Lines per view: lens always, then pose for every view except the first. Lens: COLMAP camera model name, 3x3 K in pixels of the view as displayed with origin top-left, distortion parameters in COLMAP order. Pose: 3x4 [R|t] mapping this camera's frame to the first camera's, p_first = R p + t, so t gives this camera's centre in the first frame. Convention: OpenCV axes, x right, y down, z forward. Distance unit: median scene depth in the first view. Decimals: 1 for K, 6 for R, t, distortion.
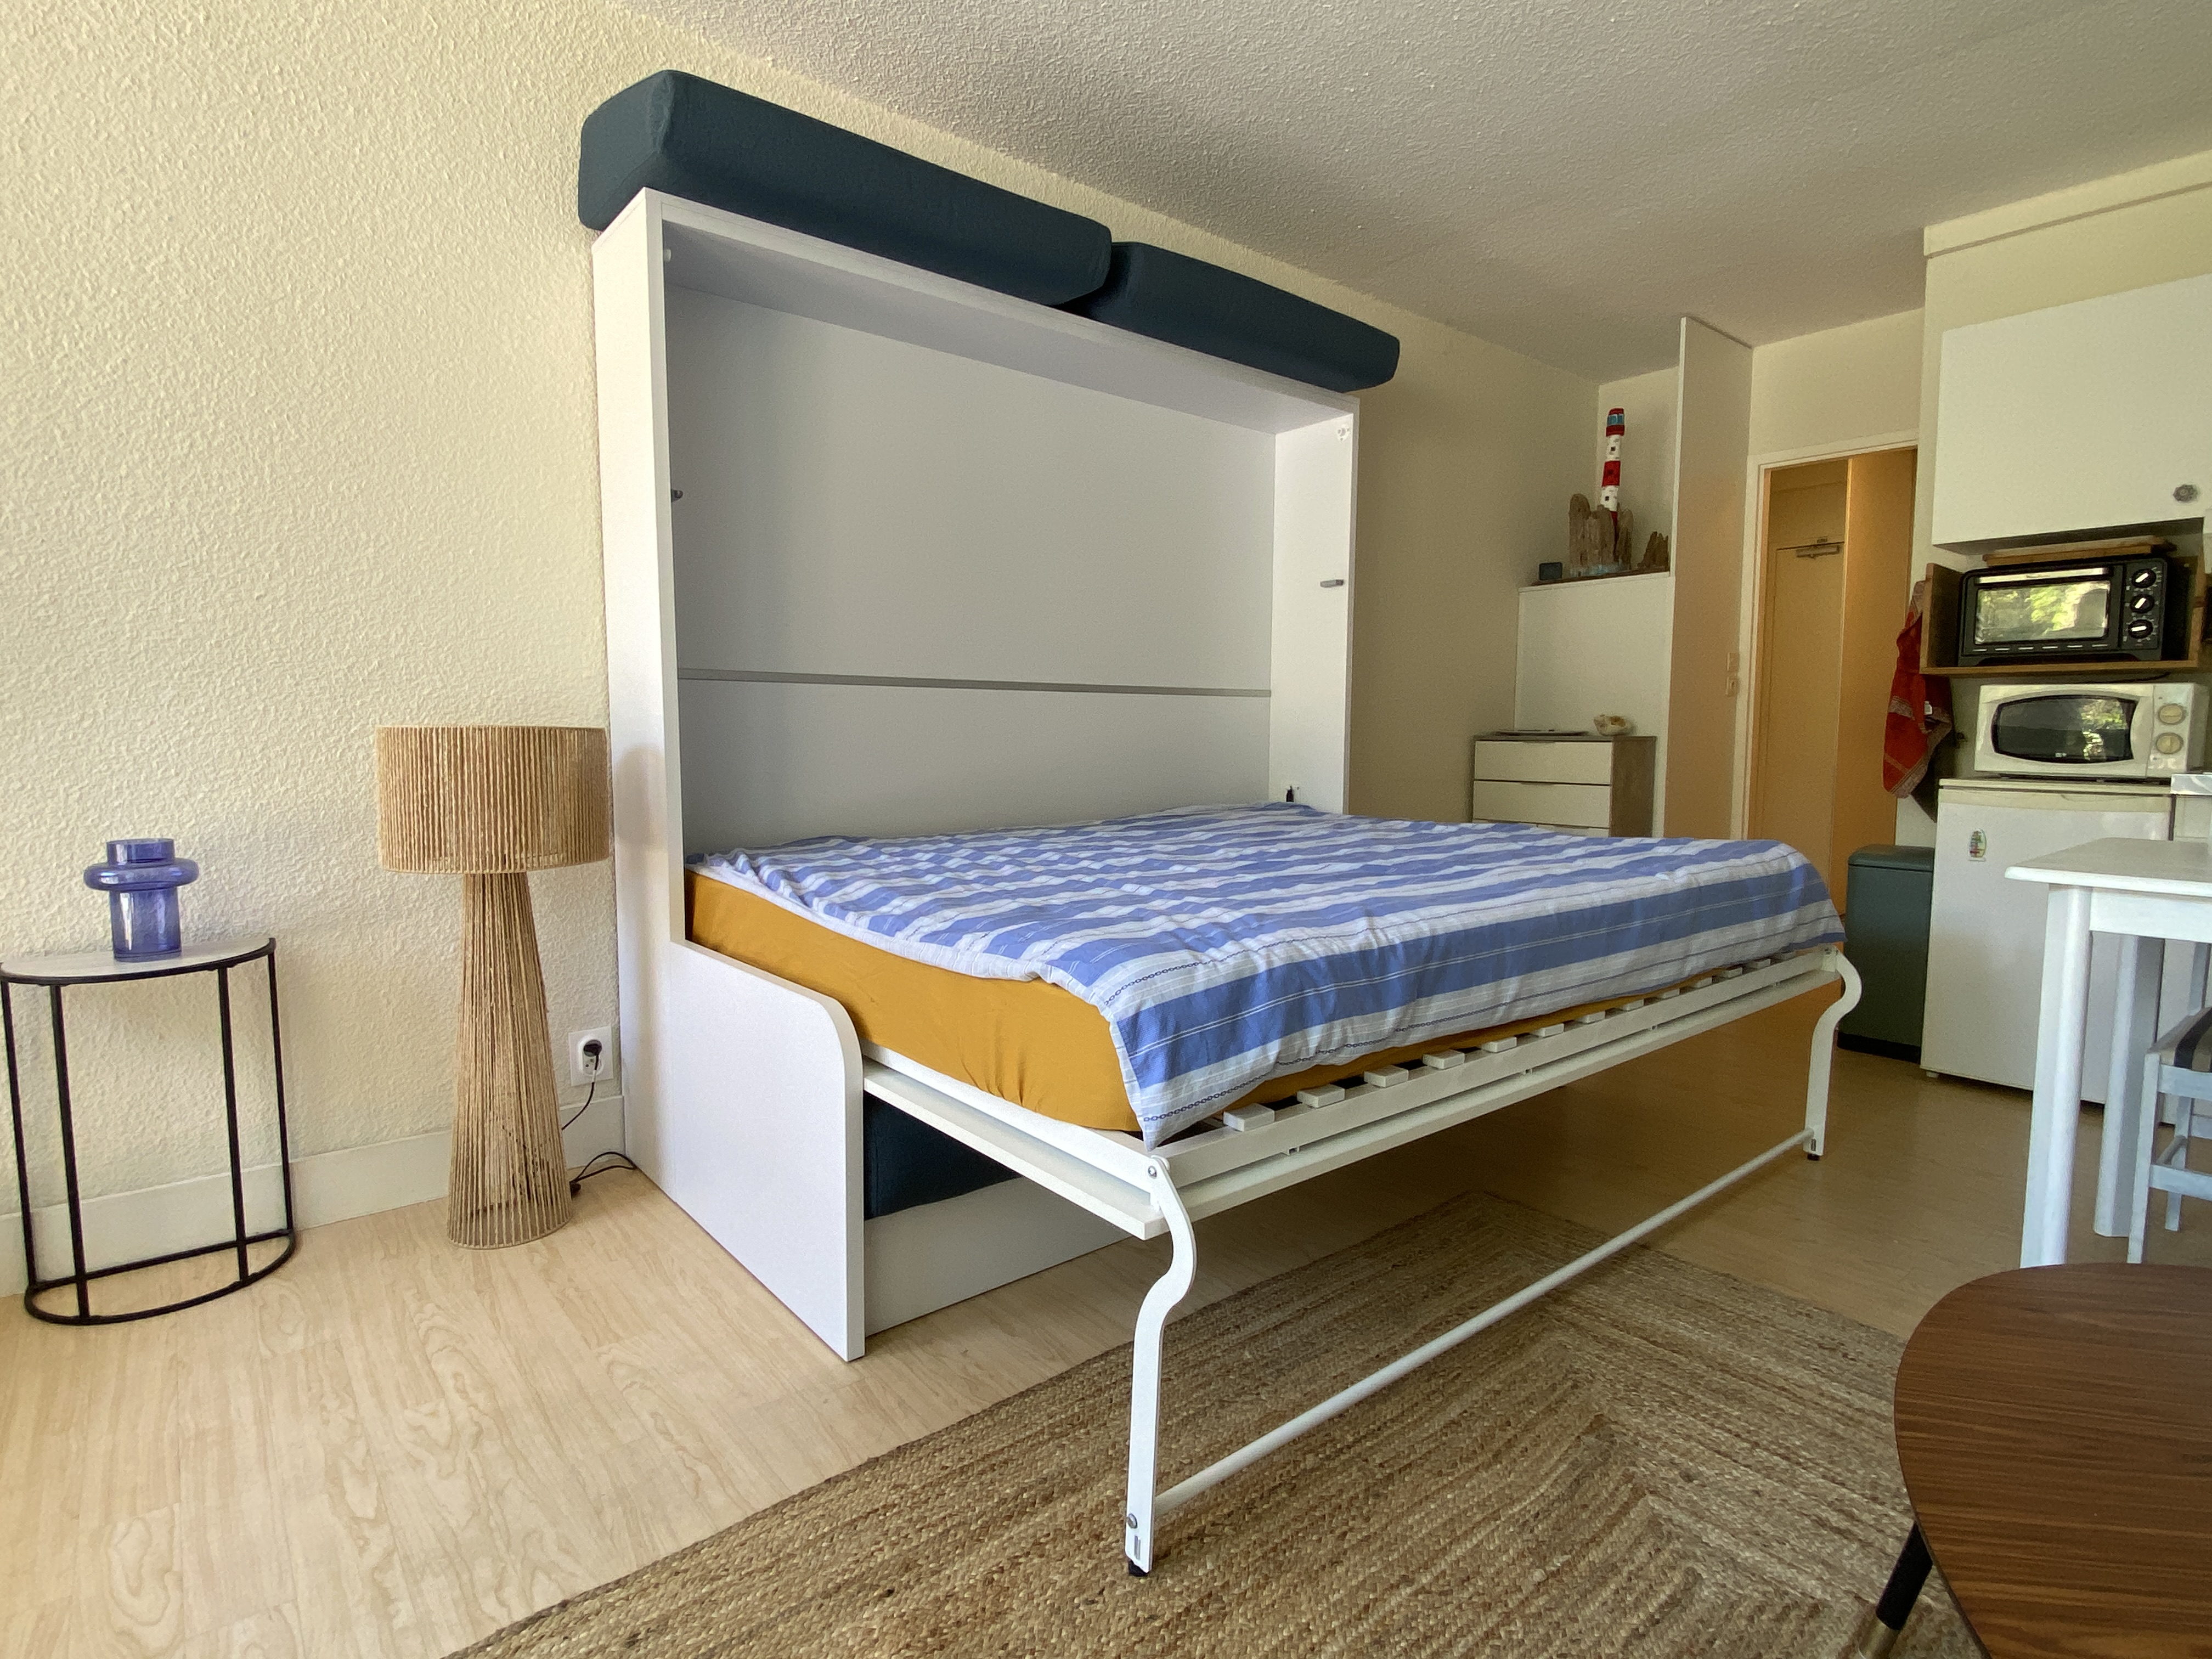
lens RADIAL K [[1127.9, 0, 1112.0], [0, 1127.9, 822.8], [0, 0, 1]] dist [0.014997, -0.013721]
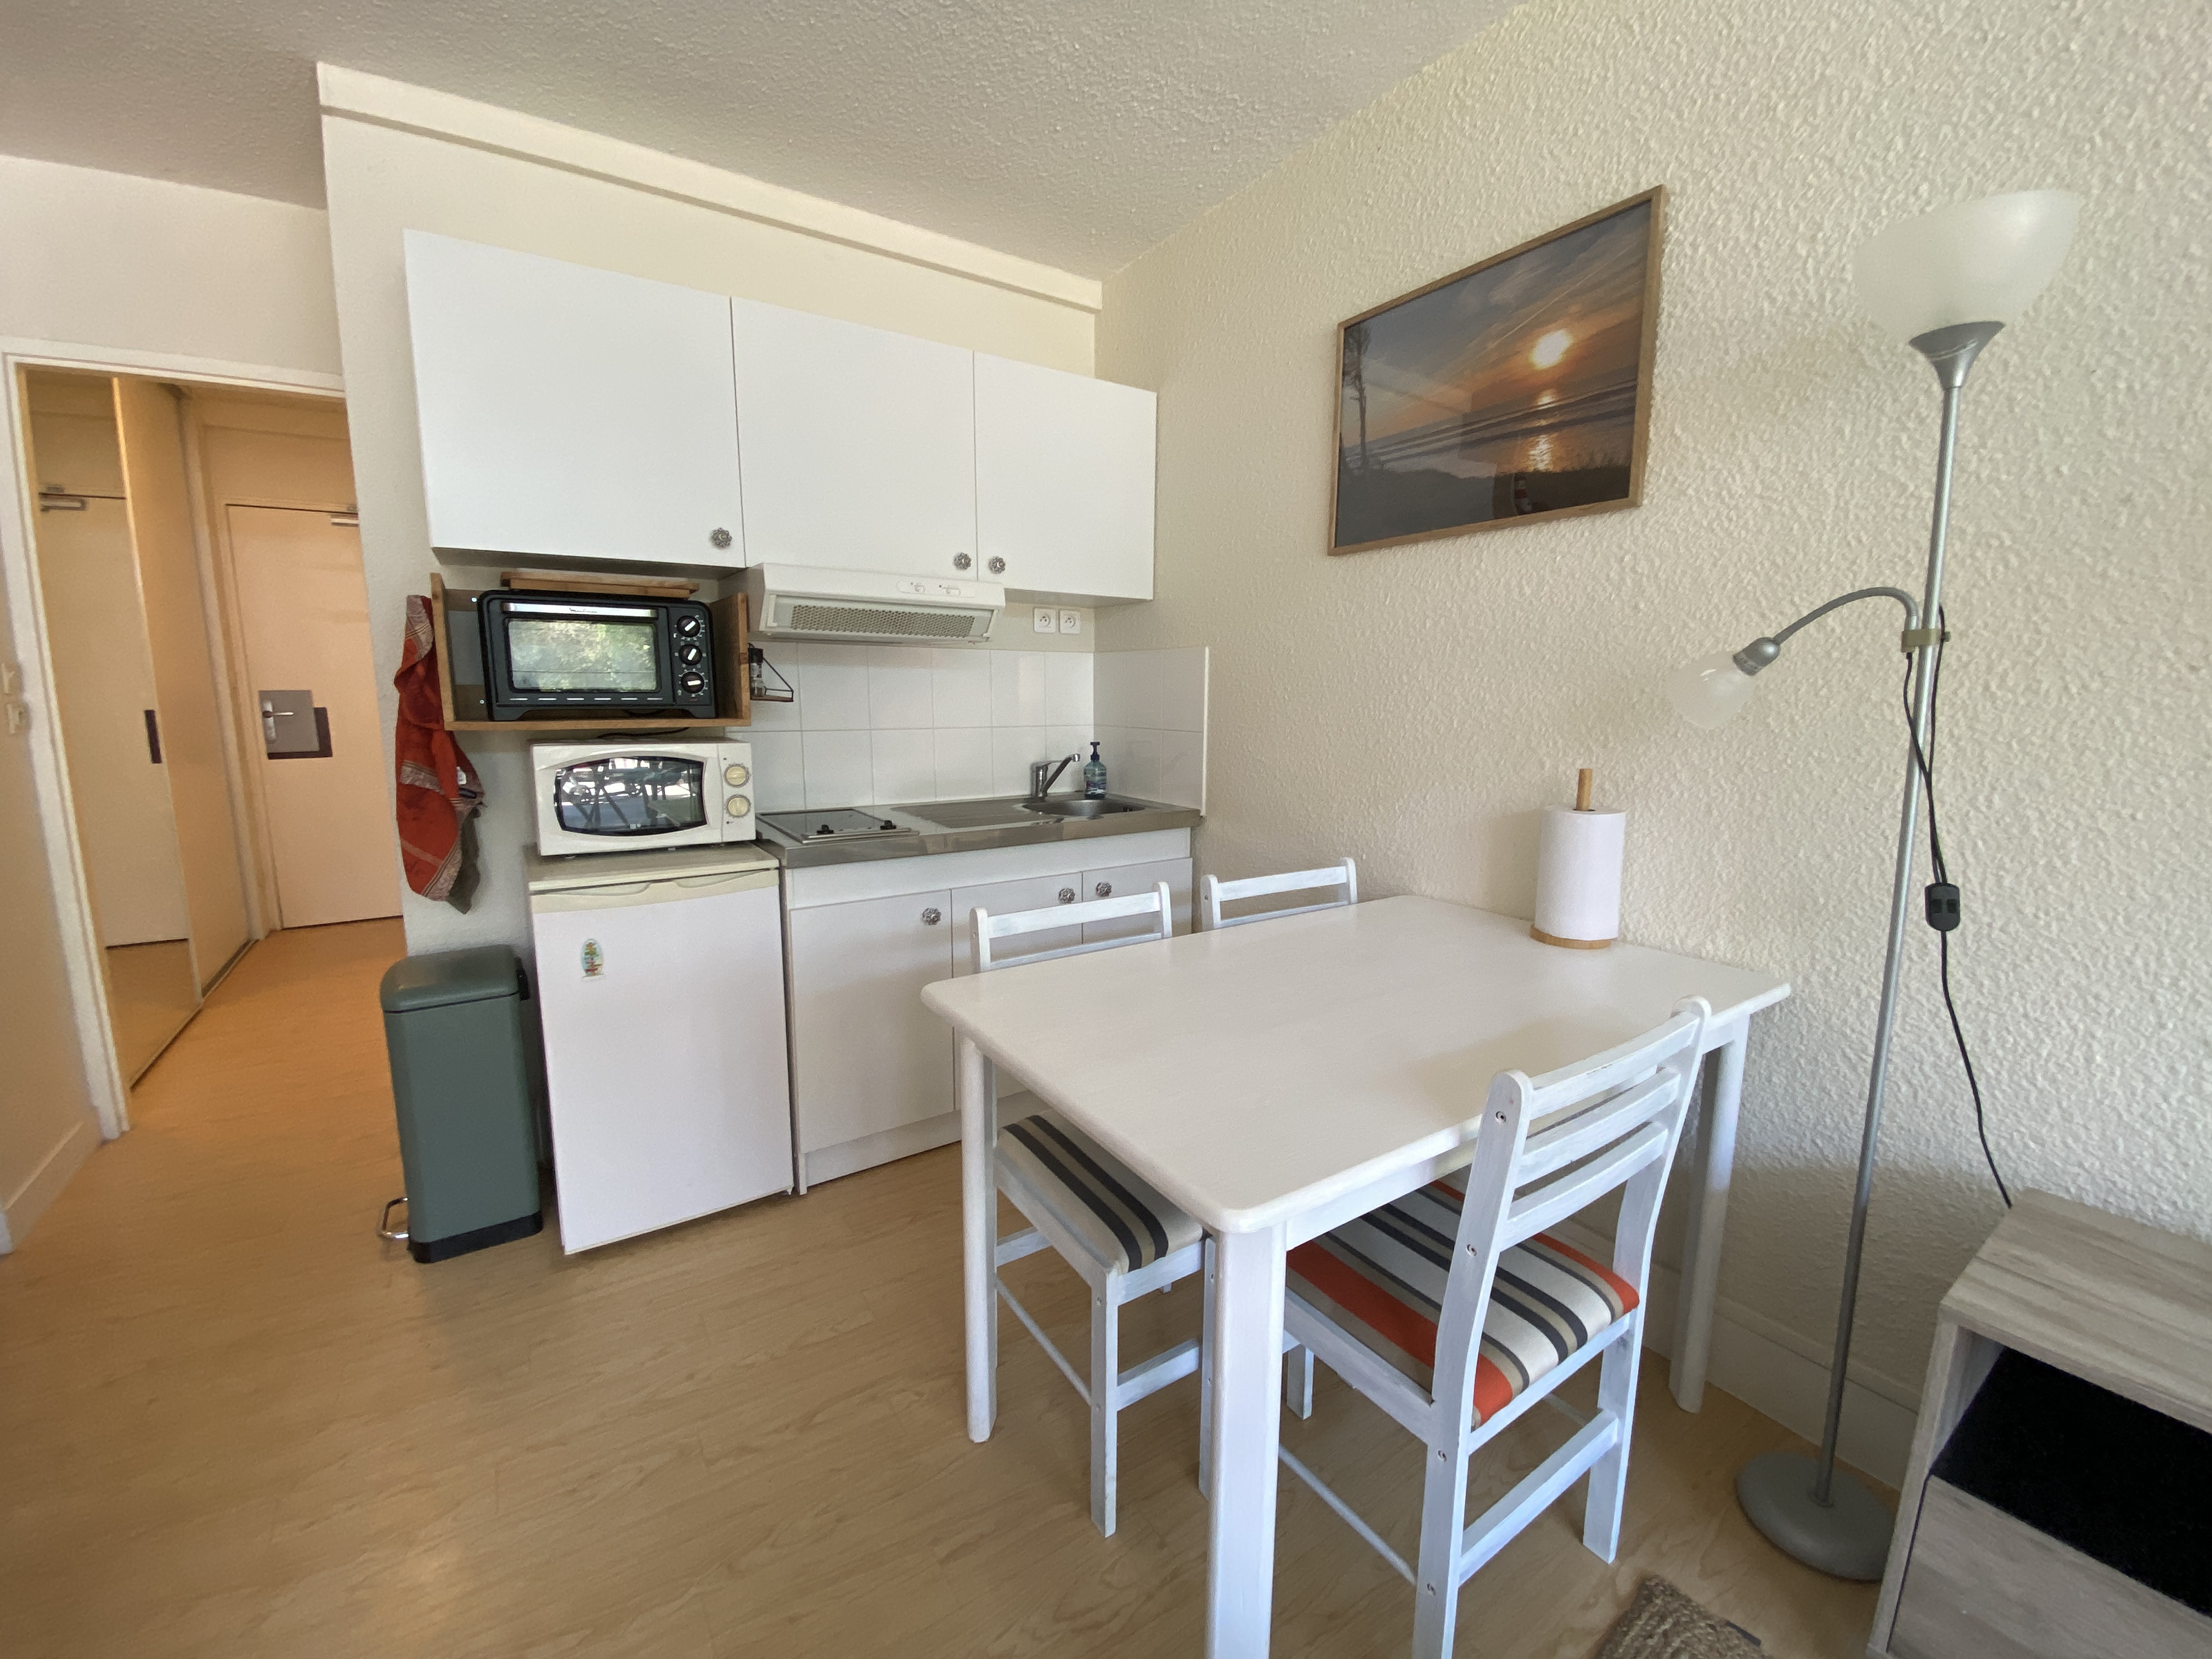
lens RADIAL K [[898.0, 0, 1121.0], [0, 898.0, 825.9], [0, 0, 1]] dist [0.011012, -0.014451]
pose [[0.107121, -0.151385, 0.982653, 0.297276], [0.083398, 0.986225, 0.142844, -0.179998], [-0.990742, 0.066650, 0.118271, 0.789084]]
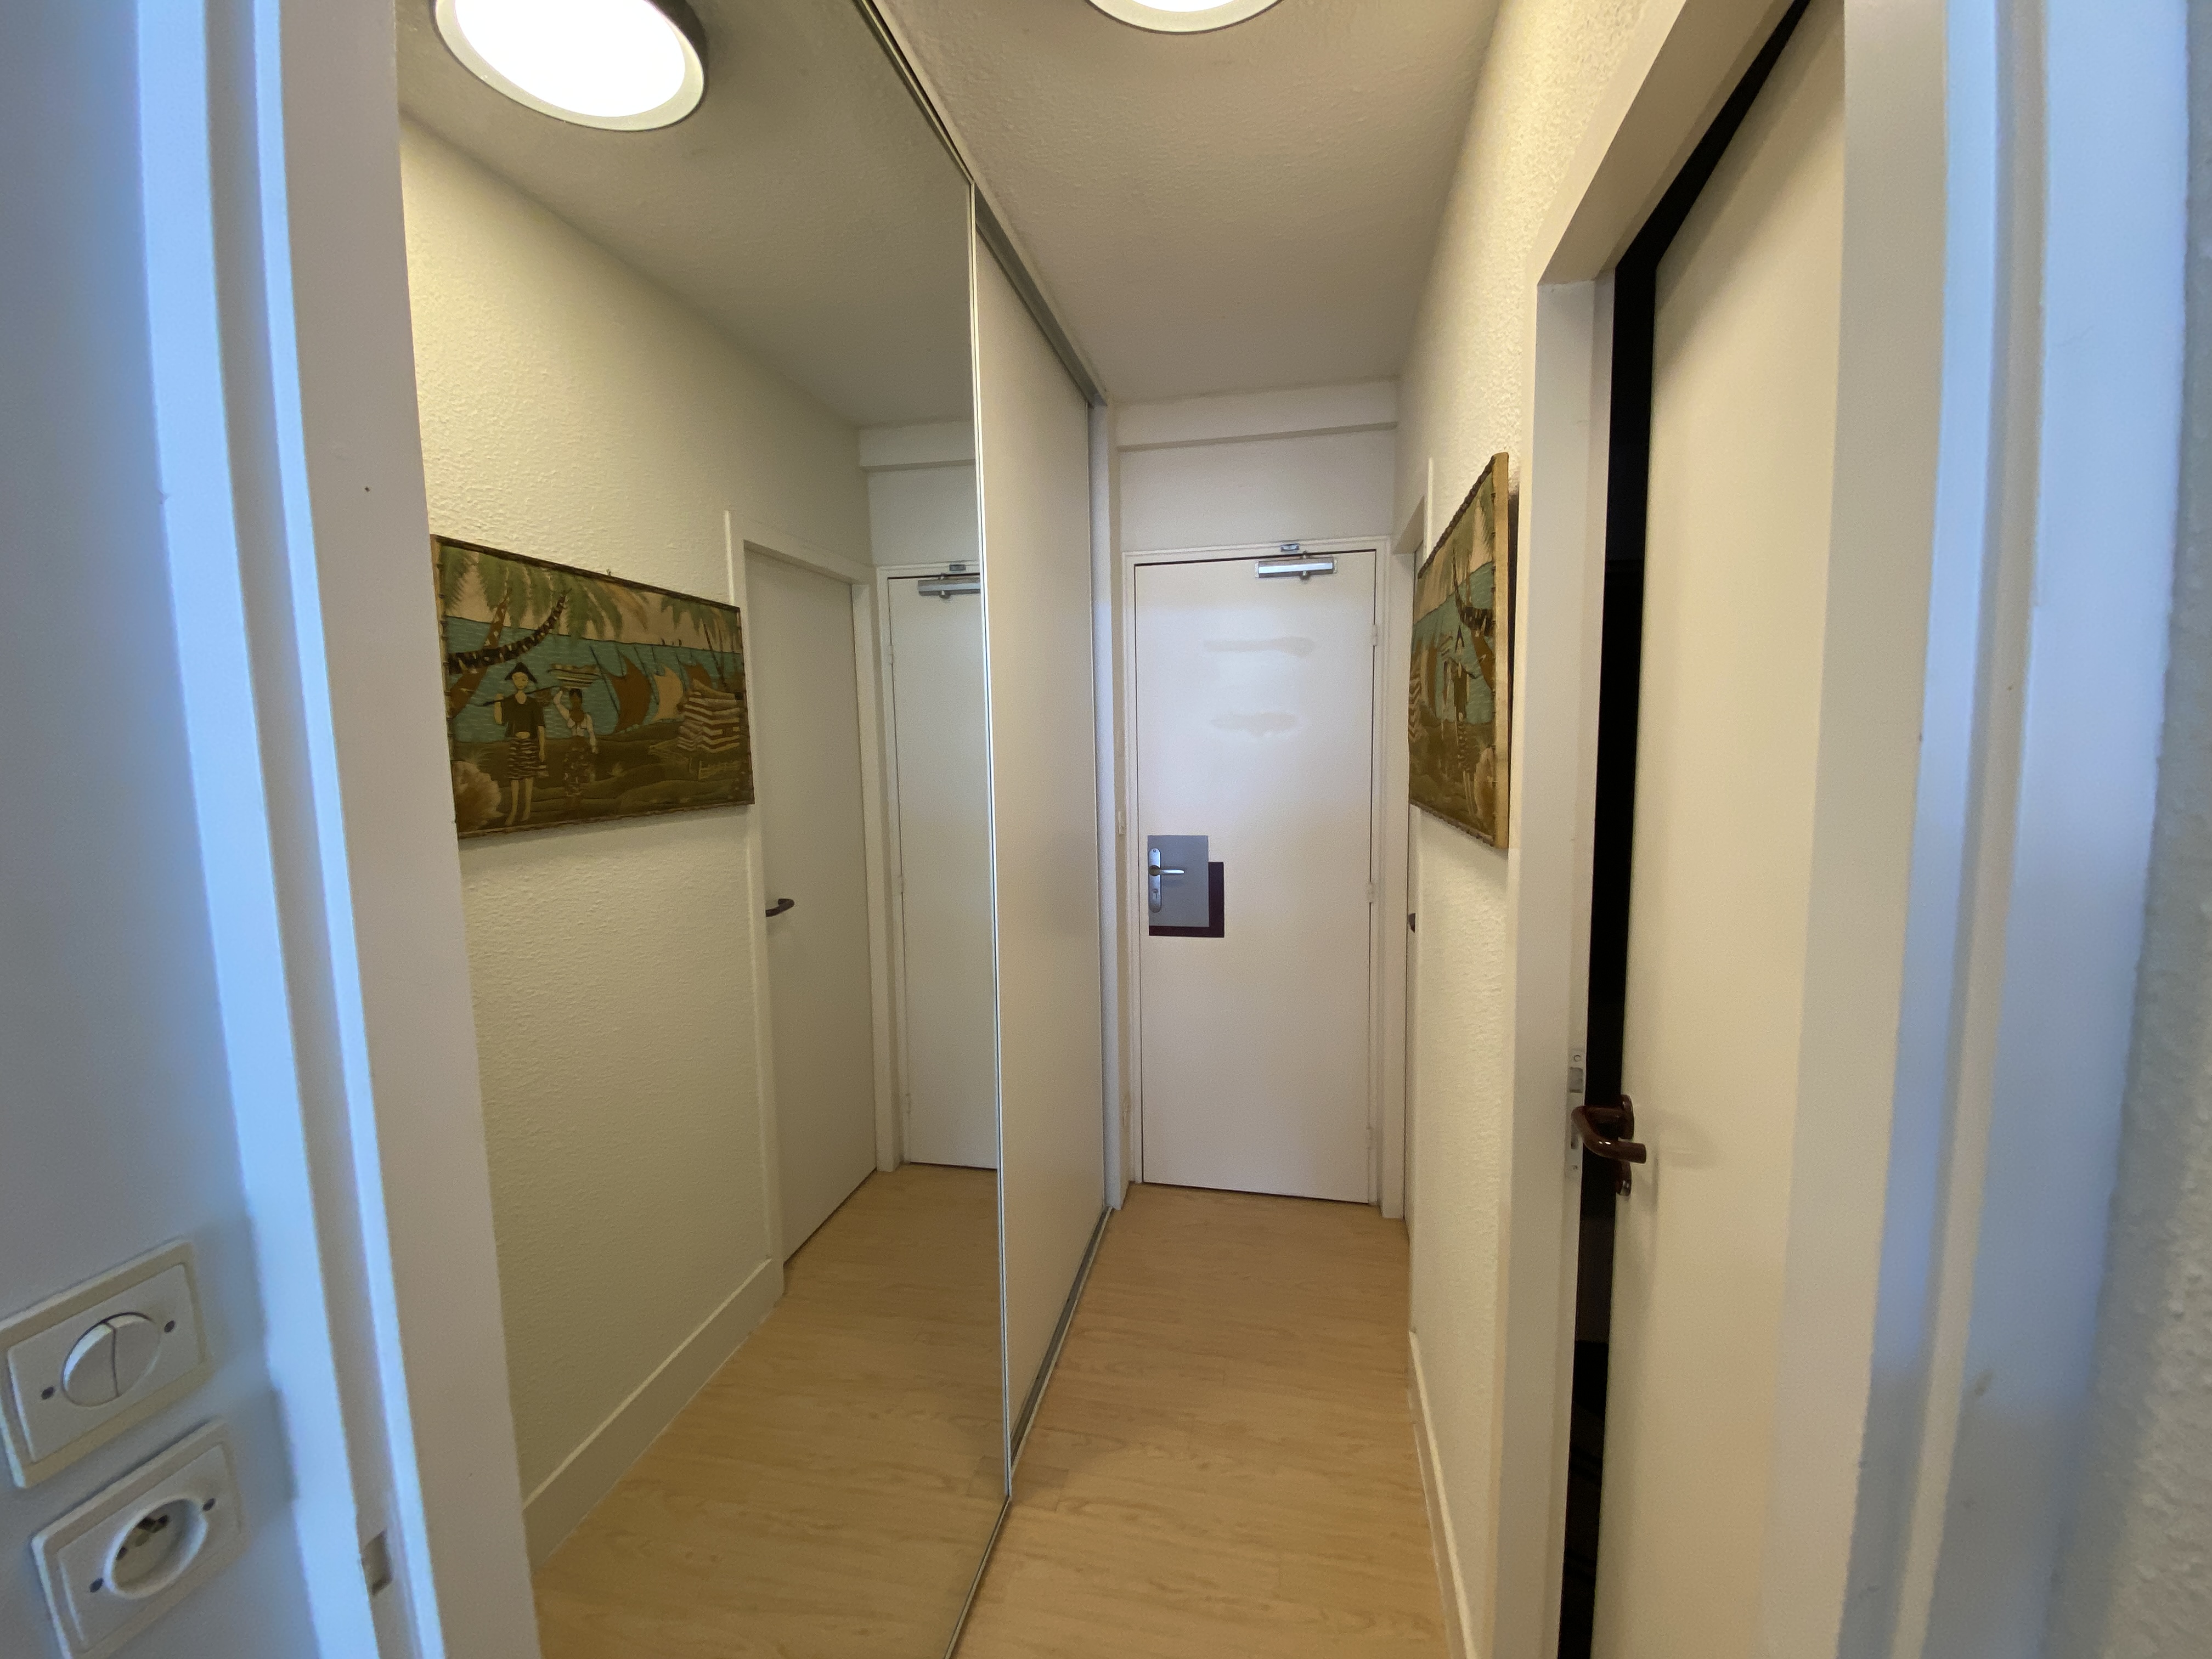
lens RADIAL K [[898.0, 0, 1107.1], [0, 898.0, 835.9], [0, 0, 1]] dist [0.011012, -0.014451]
pose [[0.796684, -0.068191, 0.600537, 0.665302], [0.068908, 0.997384, 0.021839, -0.260706], [-0.600456, 0.023983, 0.799298, 1.210312]]
